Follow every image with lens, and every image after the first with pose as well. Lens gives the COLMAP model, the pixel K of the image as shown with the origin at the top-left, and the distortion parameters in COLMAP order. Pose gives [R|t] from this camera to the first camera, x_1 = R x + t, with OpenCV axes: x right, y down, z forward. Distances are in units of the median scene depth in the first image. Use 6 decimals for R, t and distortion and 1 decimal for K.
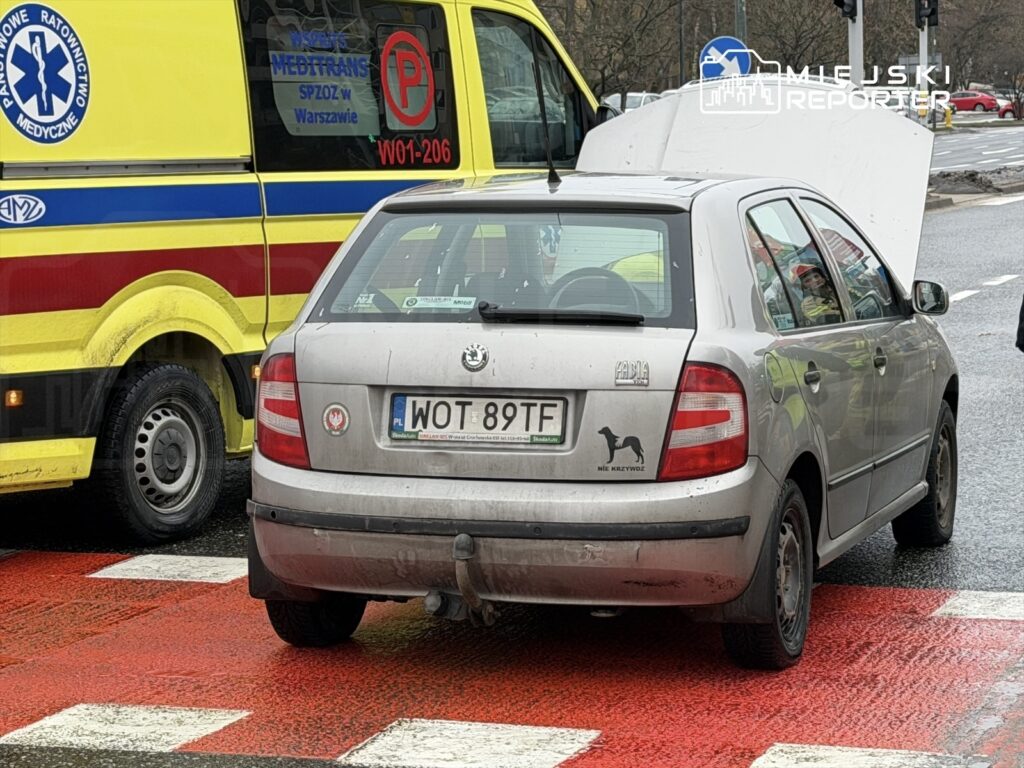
lens RADIAL K [[2897.1, 0, 513.5], [0, 2897.1, 383.2], [0, 0, 1]] dist [0.079602, 0.000000]
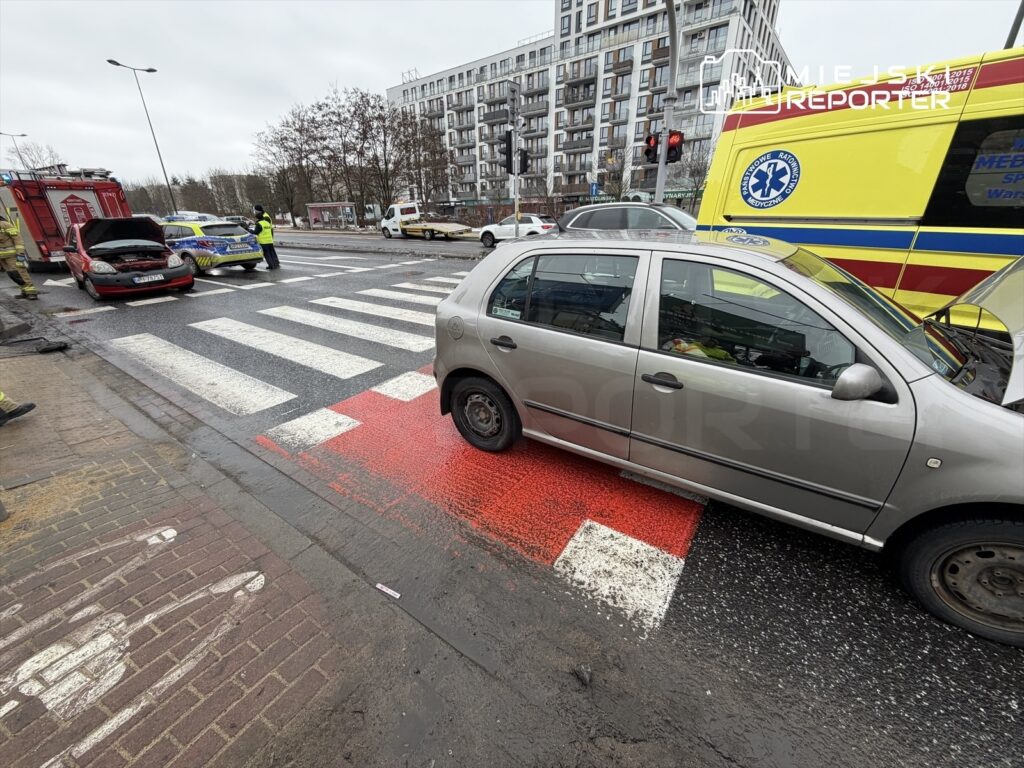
lens RADIAL K [[407.2, 0, 509.3], [0, 407.2, 382.4], [0, 0, 1]] dist [0.001491, -0.000065]
pose [[-0.267540, 0.397872, -0.877565, 0.302889], [-0.071980, 0.899968, 0.429973, -0.083958], [0.960854, 0.178202, -0.212138, 0.890931]]
